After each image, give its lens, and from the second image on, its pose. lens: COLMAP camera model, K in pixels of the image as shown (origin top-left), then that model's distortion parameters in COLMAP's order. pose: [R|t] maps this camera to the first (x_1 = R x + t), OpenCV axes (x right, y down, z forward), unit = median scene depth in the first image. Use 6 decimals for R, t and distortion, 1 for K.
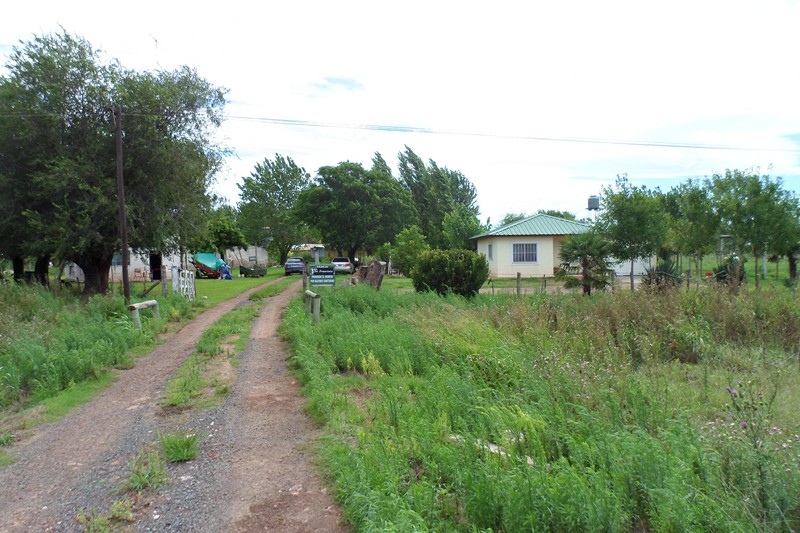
lens RADIAL K [[687.8, 0, 400.0], [0, 687.8, 266.5], [0, 0, 1]] dist [-0.007070, 0.000005]
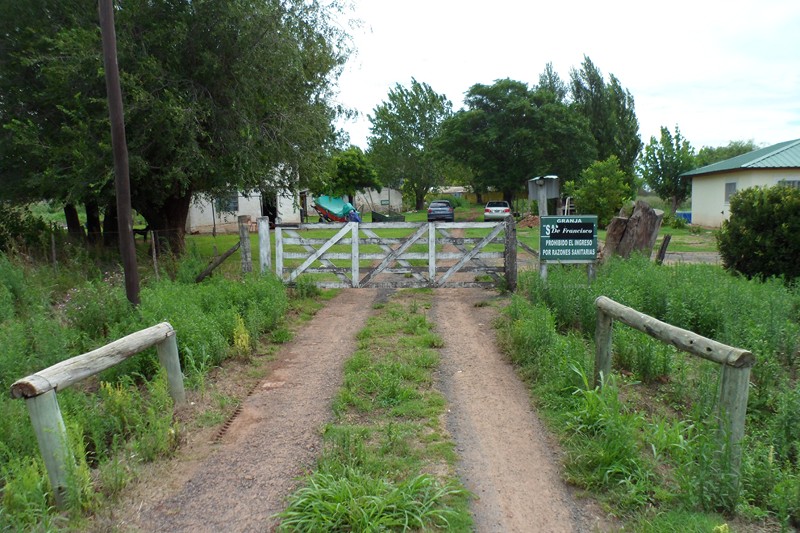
lens RADIAL K [[687.8, 0, 400.0], [0, 687.8, 266.5], [0, 0, 1]] dist [-0.007070, 0.000005]
pose [[0.983596, 0.017856, -0.179501, -0.072674], [-0.003272, 0.996691, 0.081220, -0.003072], [0.180357, -0.079300, 0.980399, 0.276753]]
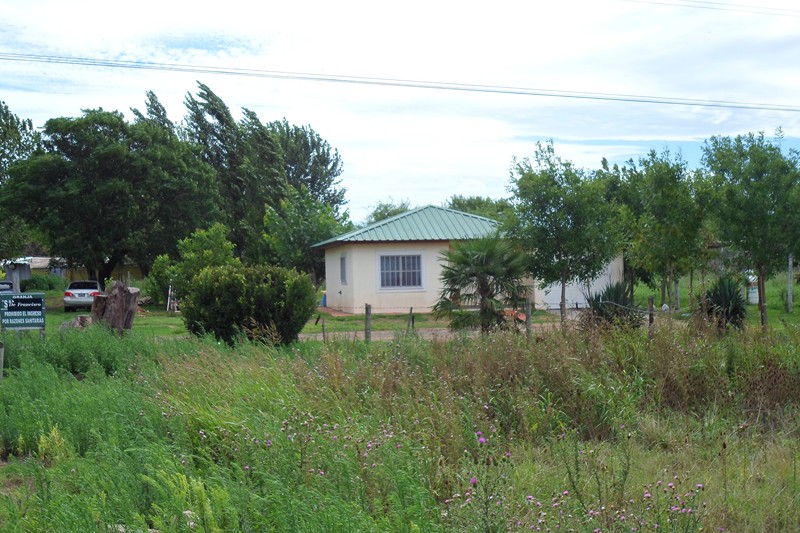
lens RADIAL K [[1250.2, 0, 400.0], [0, 1250.2, 266.5], [0, 0, 1]] dist [-0.034169, -0.116441]
pose [[0.989270, -0.003778, 0.146053, 0.025892], [0.007302, 0.999695, -0.023594, 0.001038], [-0.145919, 0.024407, 0.988995, -0.050191]]
